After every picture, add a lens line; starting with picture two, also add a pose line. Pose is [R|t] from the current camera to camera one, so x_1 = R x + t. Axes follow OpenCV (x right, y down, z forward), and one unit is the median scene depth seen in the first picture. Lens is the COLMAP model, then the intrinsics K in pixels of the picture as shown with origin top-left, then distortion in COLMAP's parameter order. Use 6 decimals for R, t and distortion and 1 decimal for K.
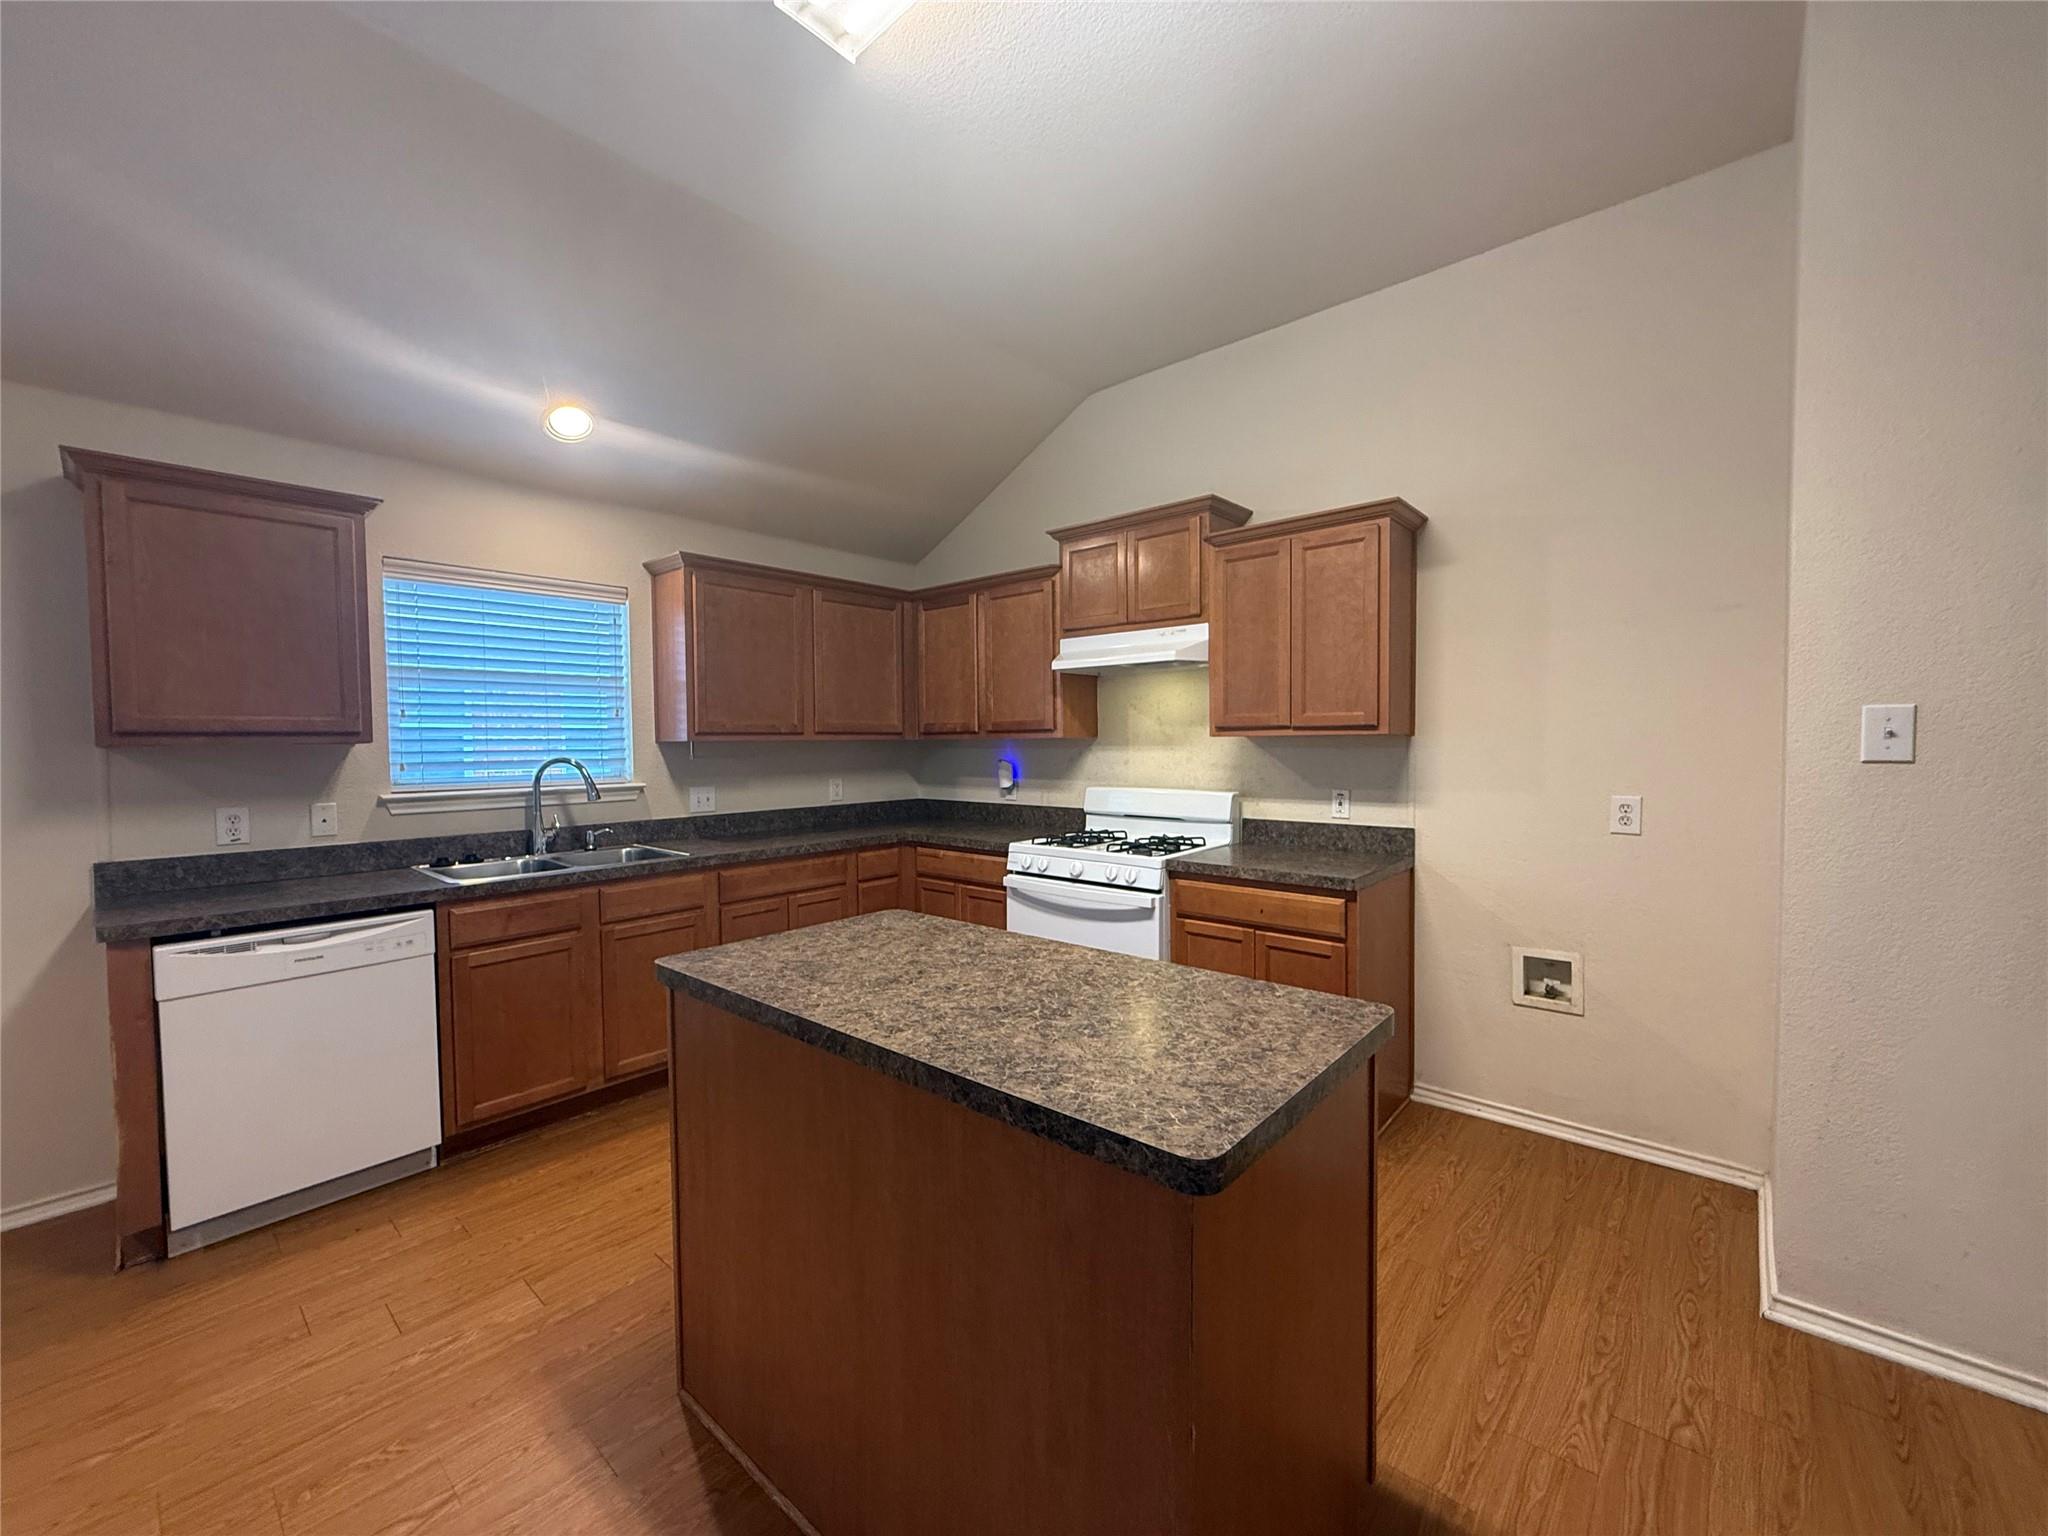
lens RADIAL K [[821.6, 0, 1024.0], [0, 821.6, 768.0], [0, 0, 1]] dist [-0.000832, 0.008654]
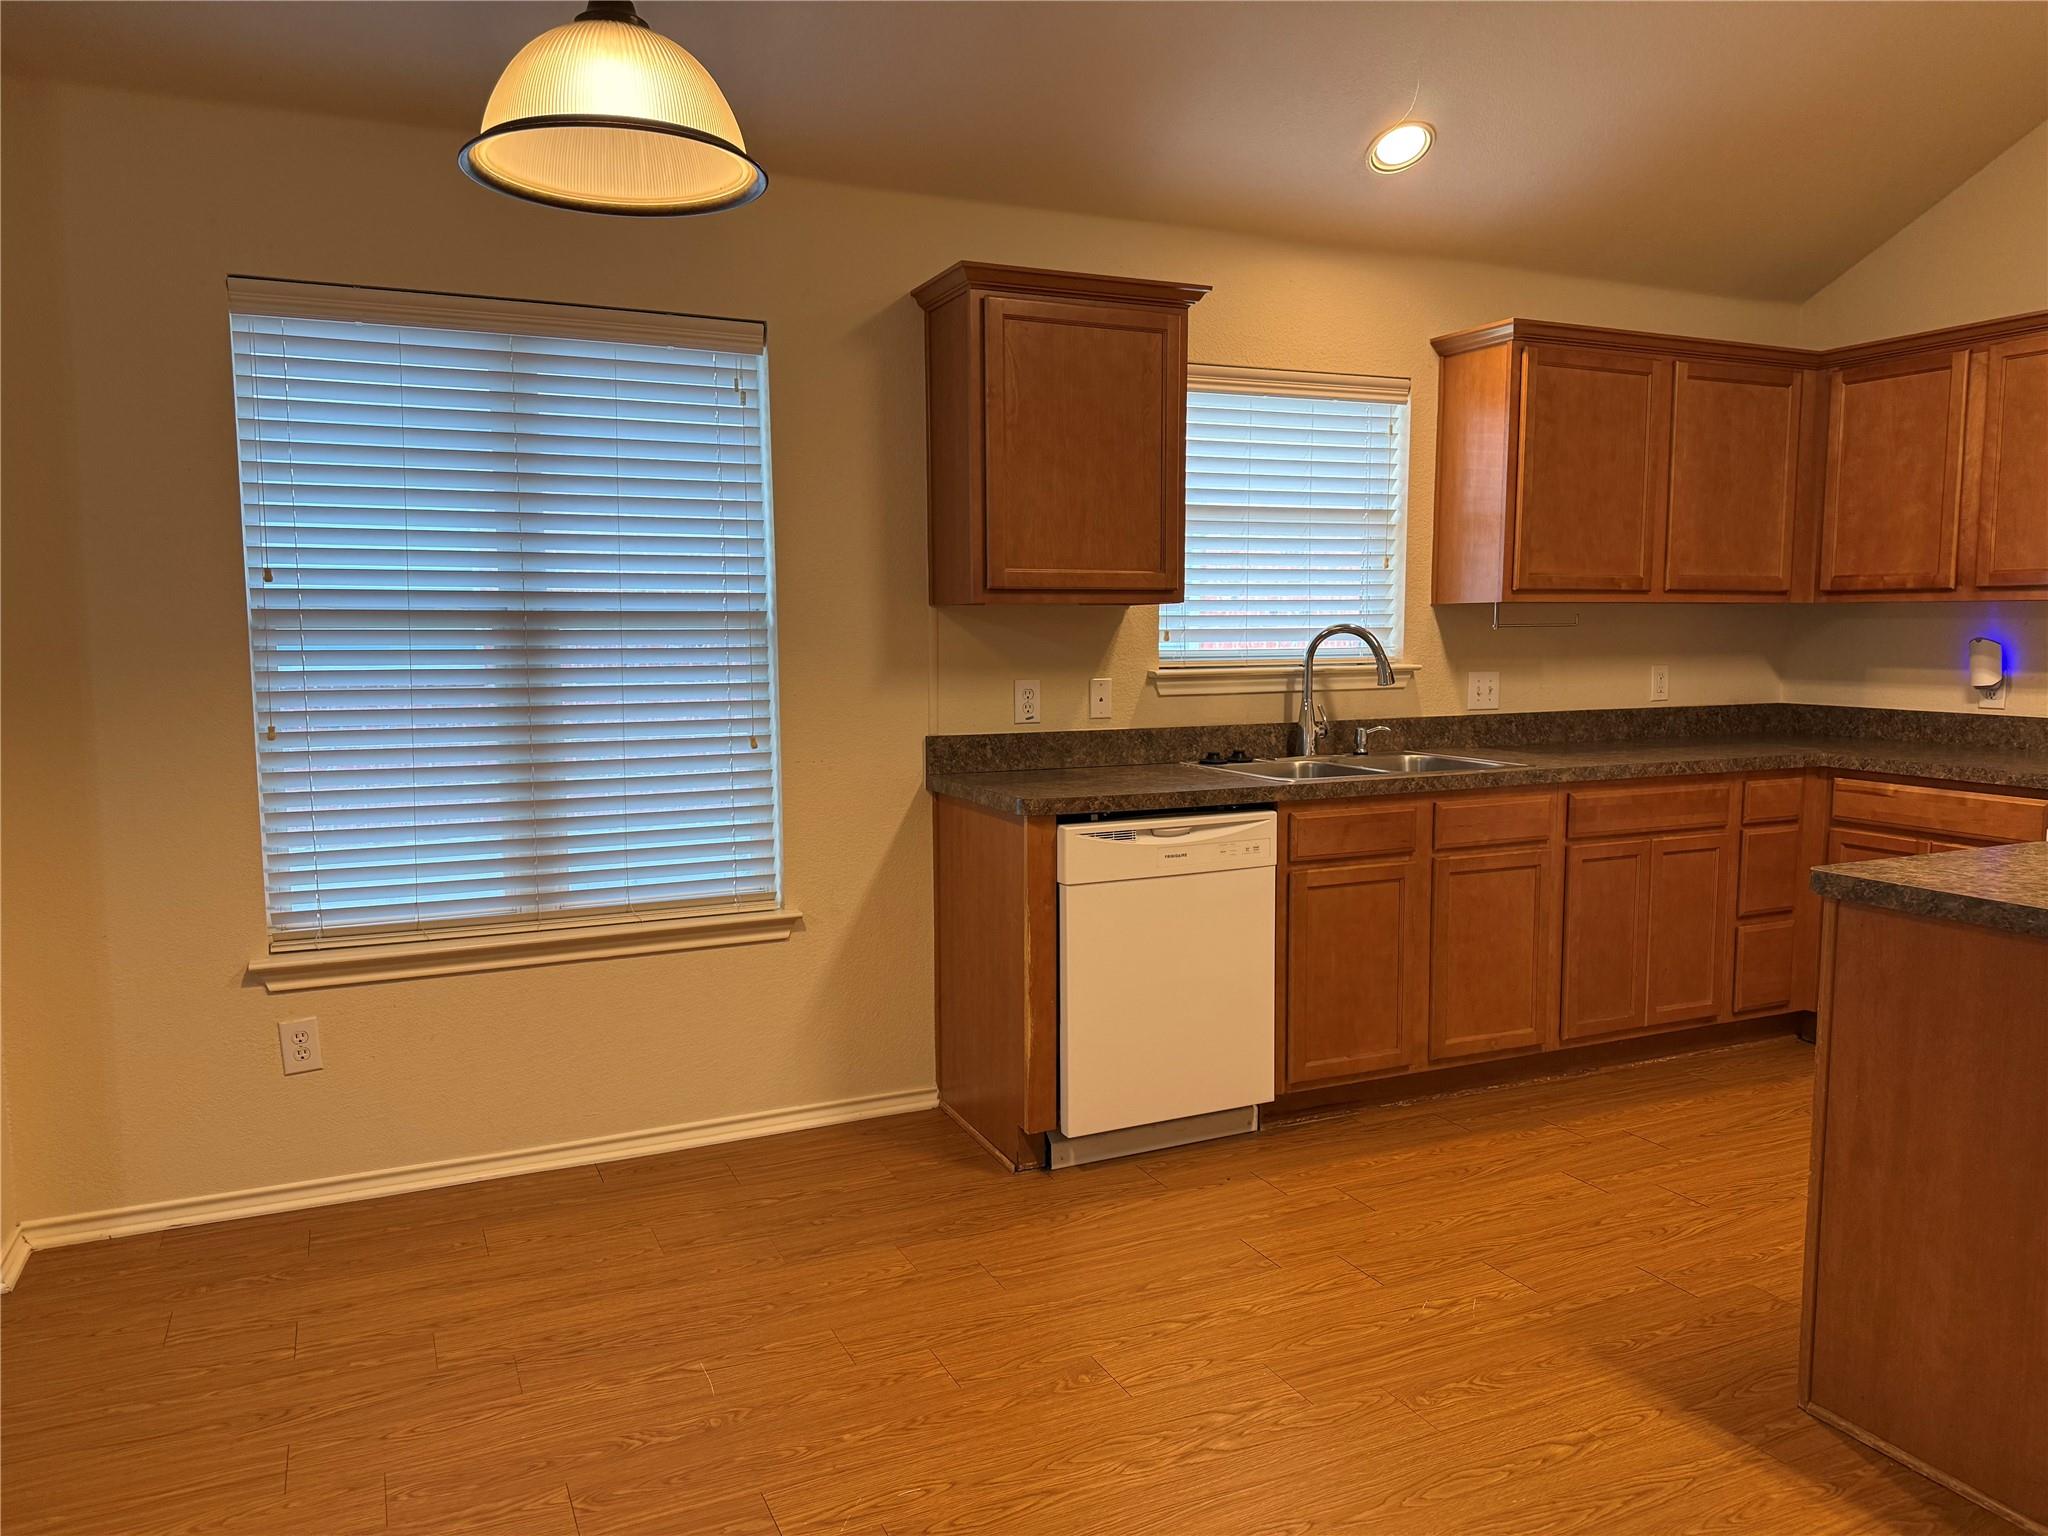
lens RADIAL K [[1456.6, 0, 1027.1], [0, 1456.6, 774.5], [0, 0, 1]] dist [0.128988, -0.164726]
pose [[0.920954, 0.048444, -0.386648, -0.312398], [-0.020647, 0.996915, 0.075726, 0.026970], [0.389124, -0.061757, 0.919113, -0.314605]]
